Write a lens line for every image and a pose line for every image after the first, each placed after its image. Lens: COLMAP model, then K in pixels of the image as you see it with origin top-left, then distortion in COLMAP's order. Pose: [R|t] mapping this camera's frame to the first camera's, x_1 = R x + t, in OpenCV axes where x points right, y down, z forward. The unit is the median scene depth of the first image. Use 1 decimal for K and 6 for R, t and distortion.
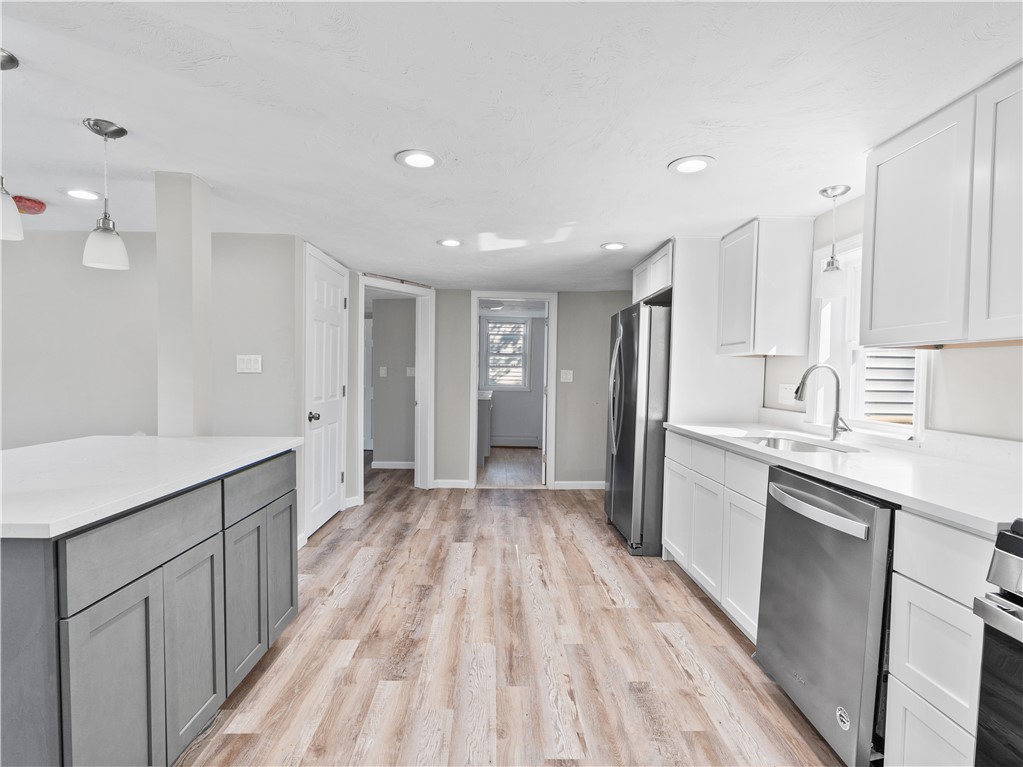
lens RADIAL K [[516.9, 0, 504.5], [0, 516.9, 383.7], [0, 0, 1]] dist [-0.011882, 0.004604]
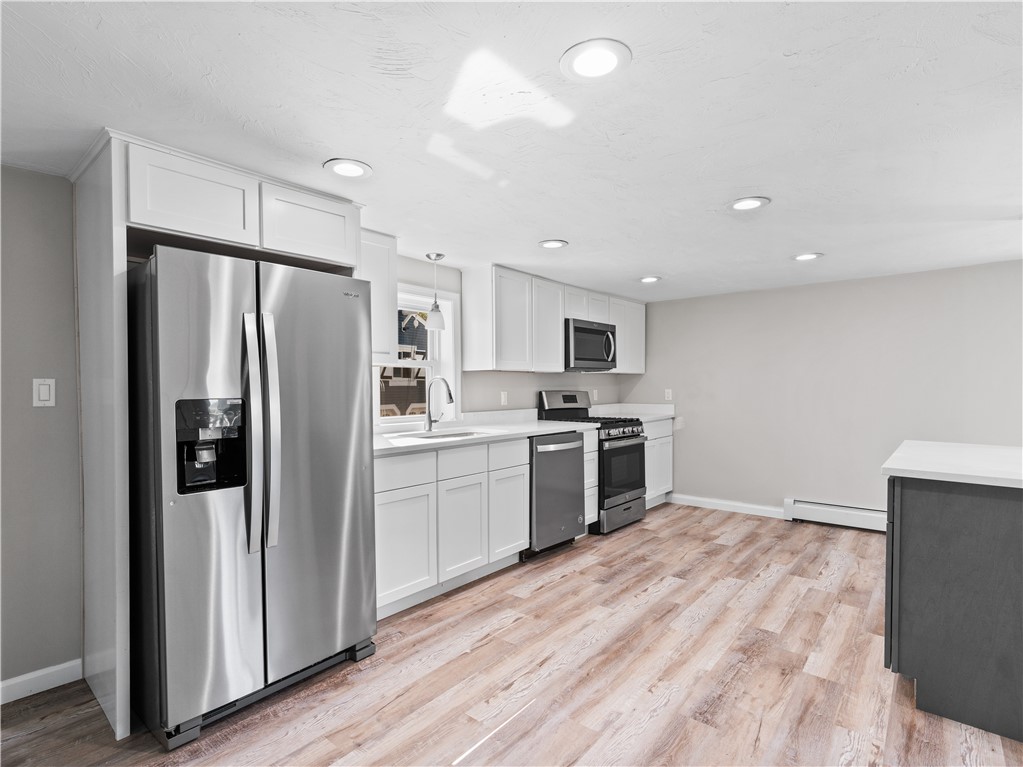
lens RADIAL K [[516.9, 0, 505.7], [0, 516.9, 388.3], [0, 0, 1]] dist [-0.011882, 0.004604]
pose [[-0.753978, -0.017719, 0.656661, -0.441502], [0.004851, 0.999459, 0.032539, -0.050921], [-0.656882, 0.027719, -0.753484, 1.891503]]
